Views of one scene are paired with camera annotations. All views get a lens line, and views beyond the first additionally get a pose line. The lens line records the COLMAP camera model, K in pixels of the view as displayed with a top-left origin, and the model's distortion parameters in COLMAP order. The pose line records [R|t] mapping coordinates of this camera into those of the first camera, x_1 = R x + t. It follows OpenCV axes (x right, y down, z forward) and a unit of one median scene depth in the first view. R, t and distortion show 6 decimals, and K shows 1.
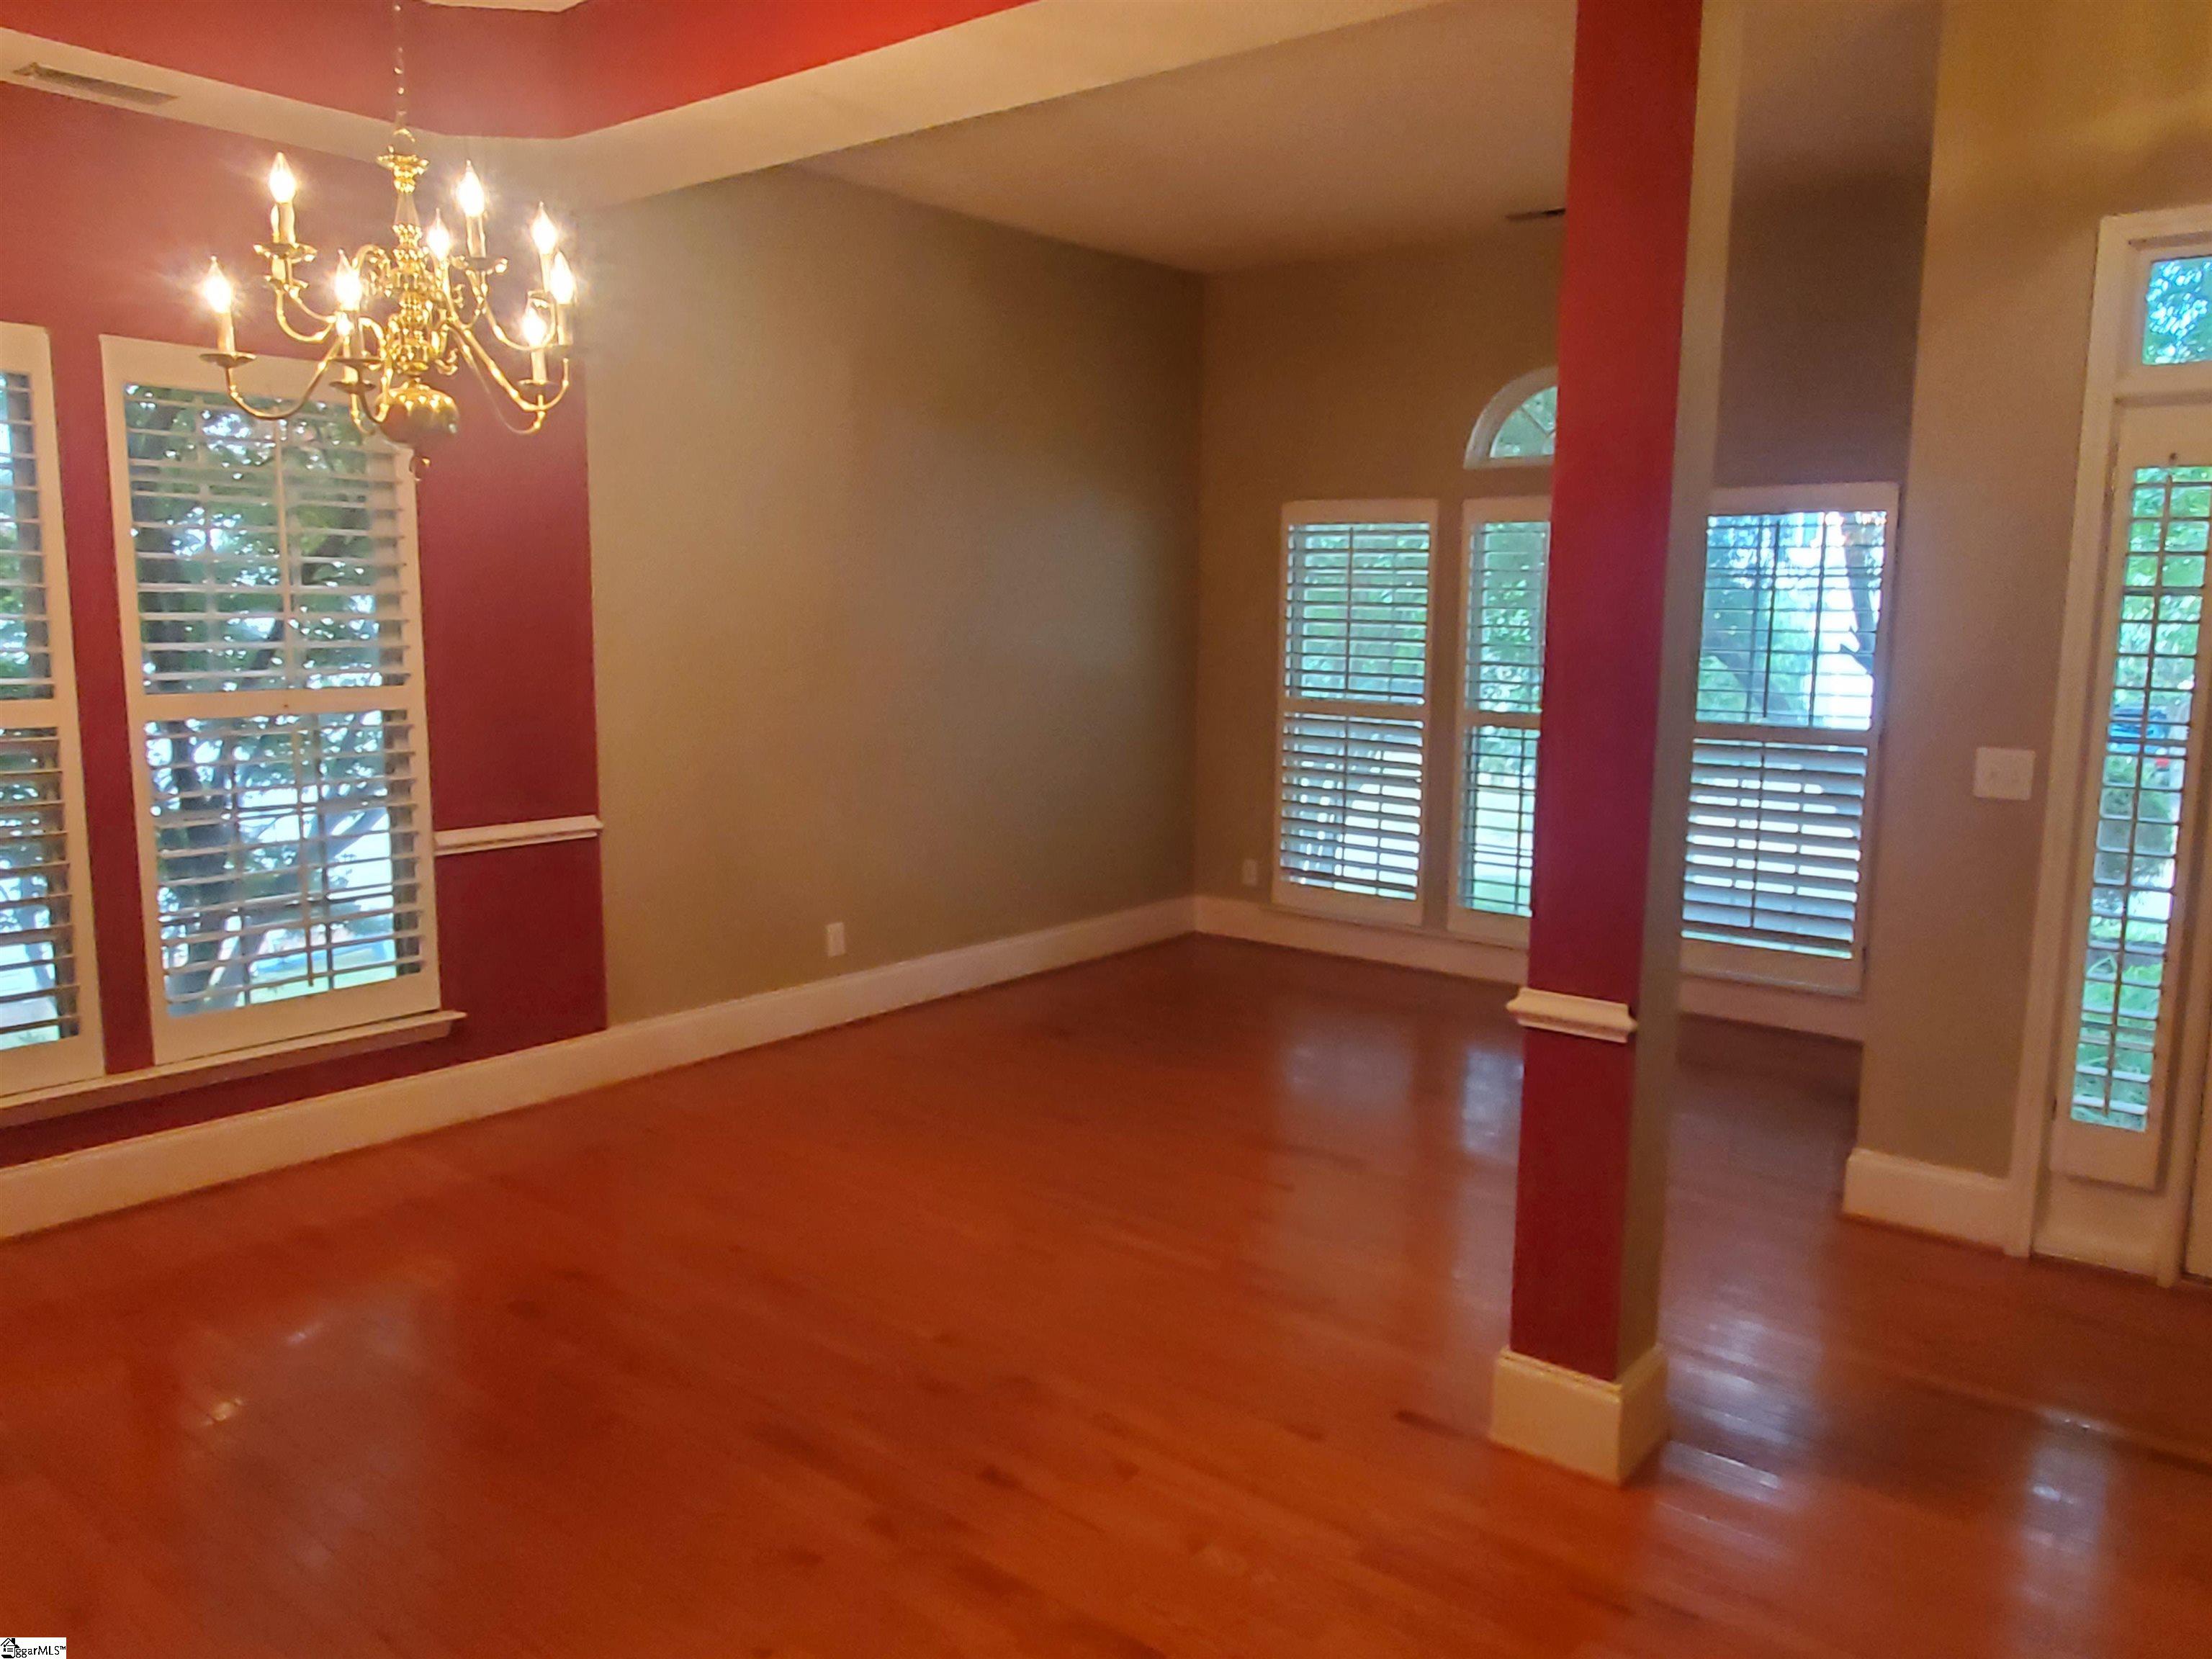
lens RADIAL K [[1618.5, 0, 1112.2], [0, 1618.5, 824.8], [0, 0, 1]] dist [-0.000025, -0.005979]
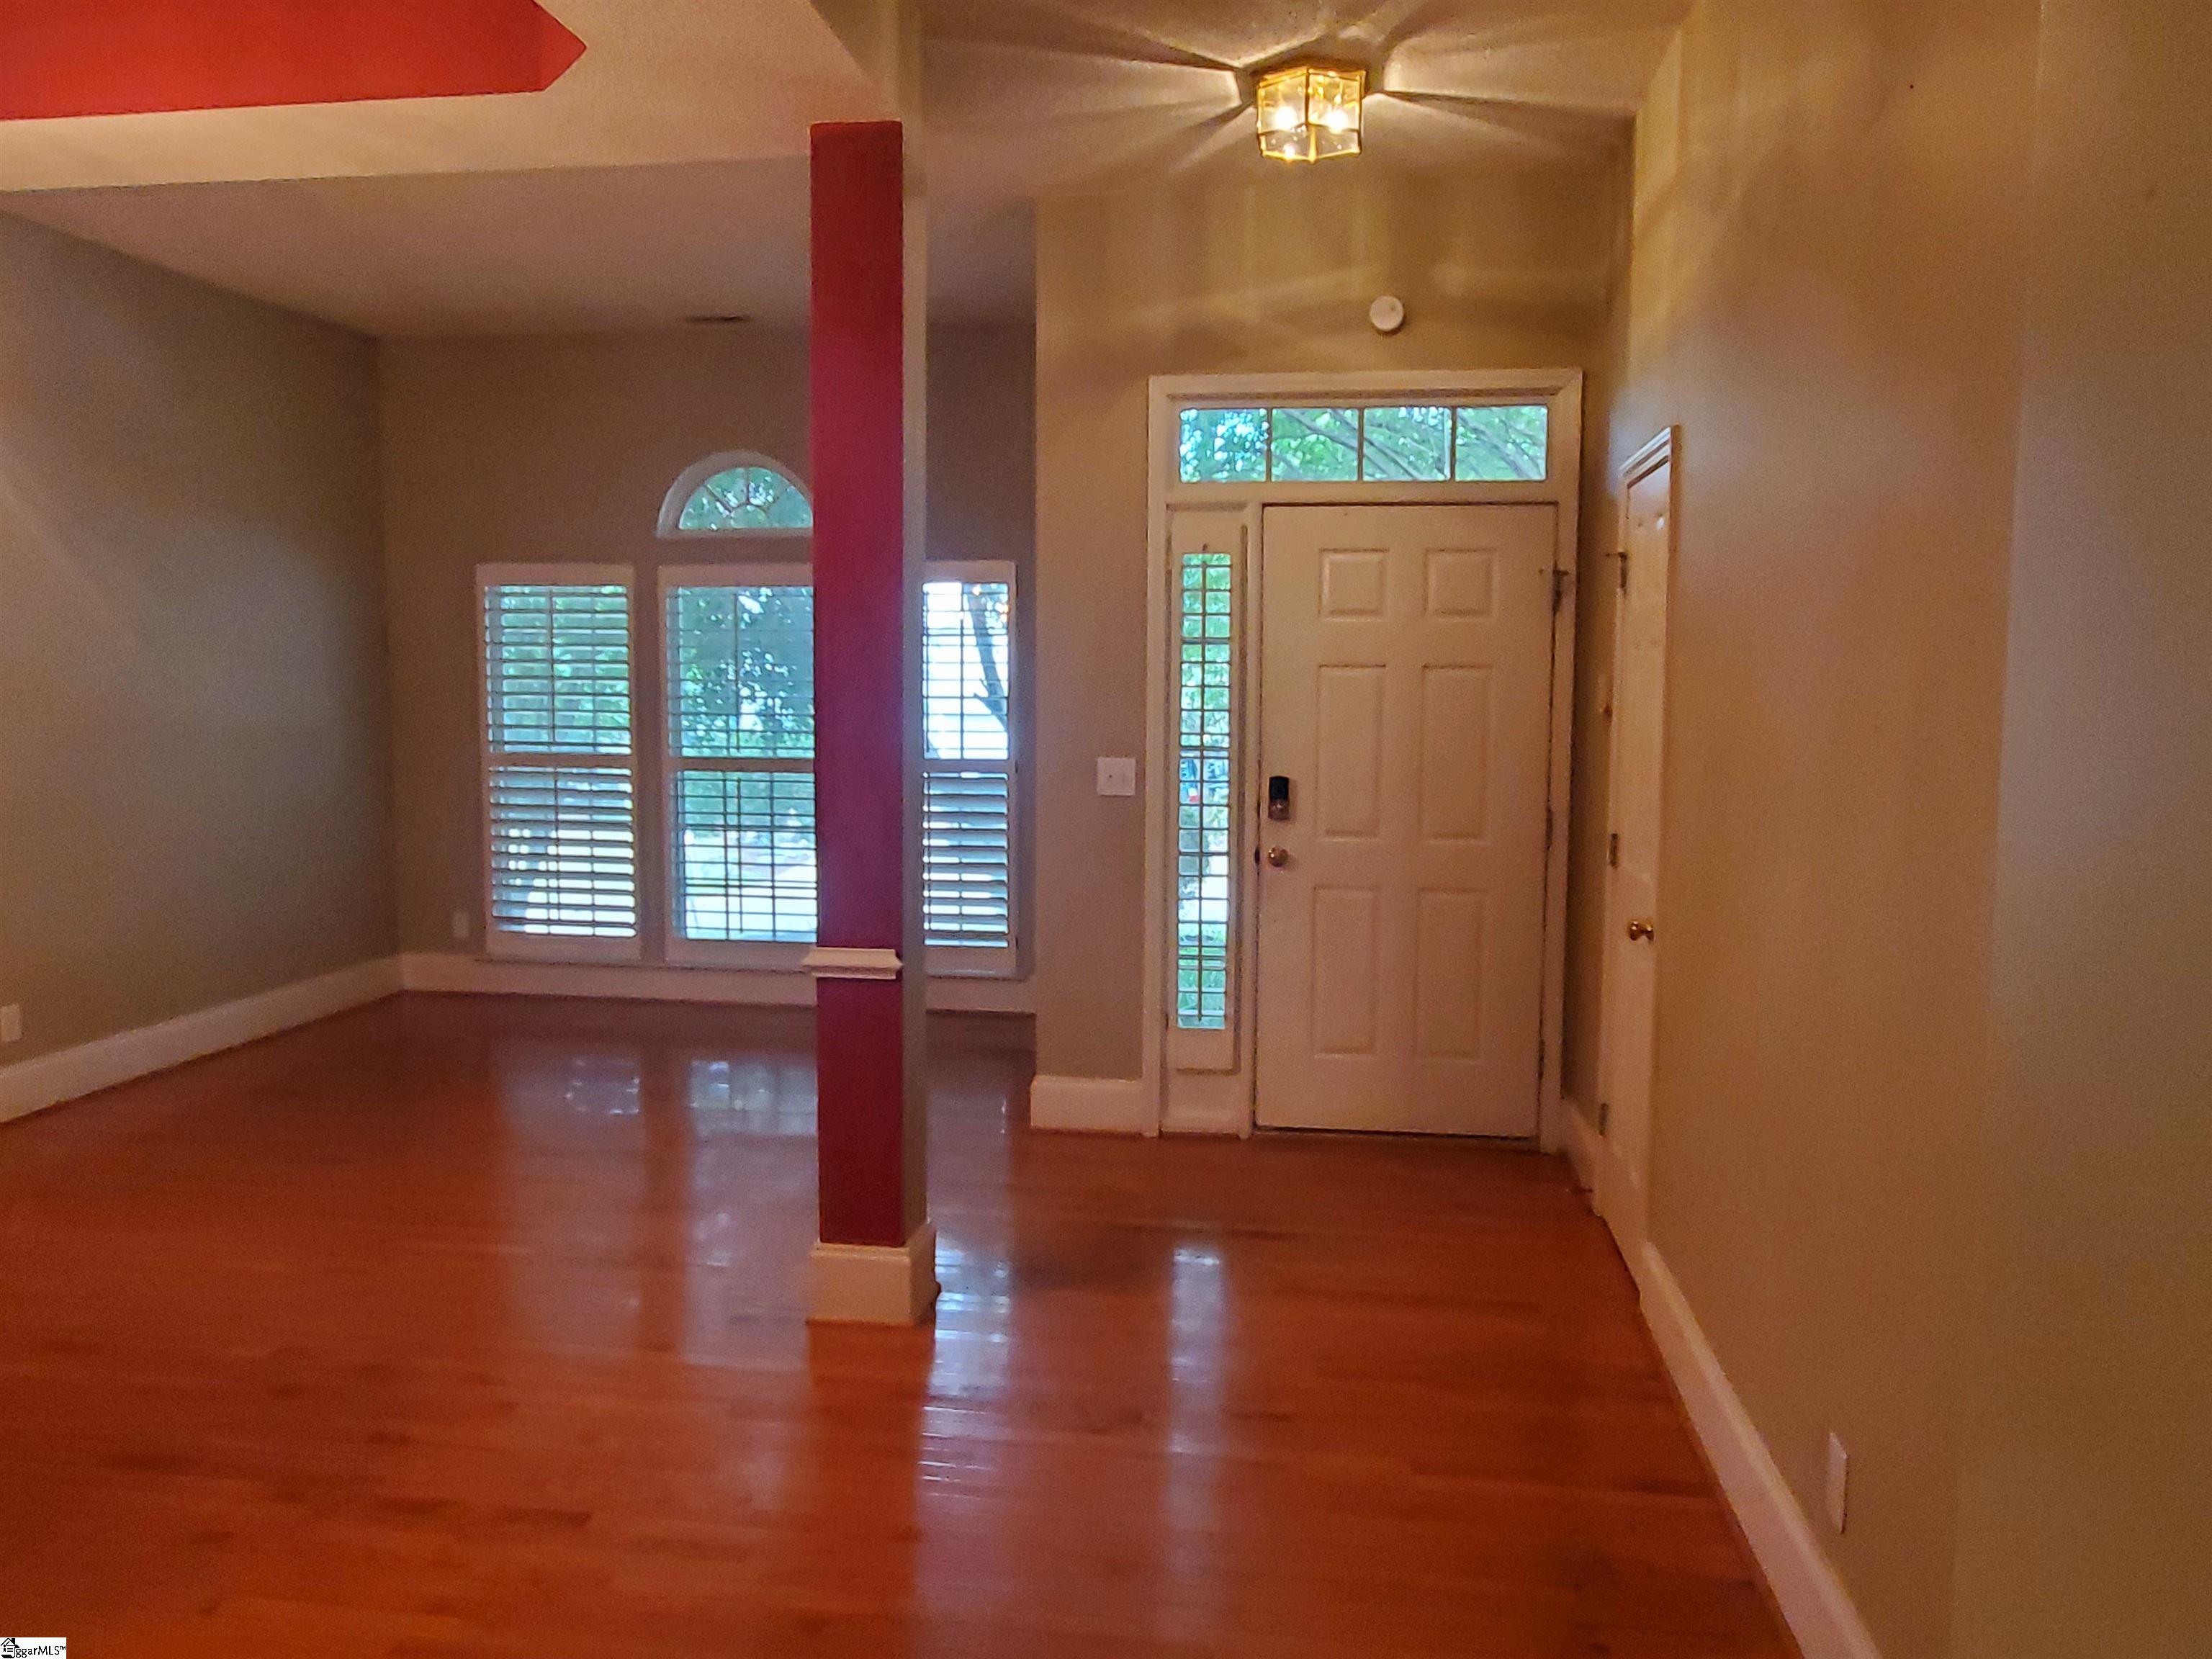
lens RADIAL K [[1618.5, 0, 1109.3], [0, 1618.5, 810.2], [0, 0, 1]] dist [-0.000025, -0.005979]
pose [[0.864388, -0.048993, 0.500432, -0.103706], [0.074546, 0.996730, -0.031181, 0.030101], [-0.497268, 0.064258, 0.865214, -0.129091]]
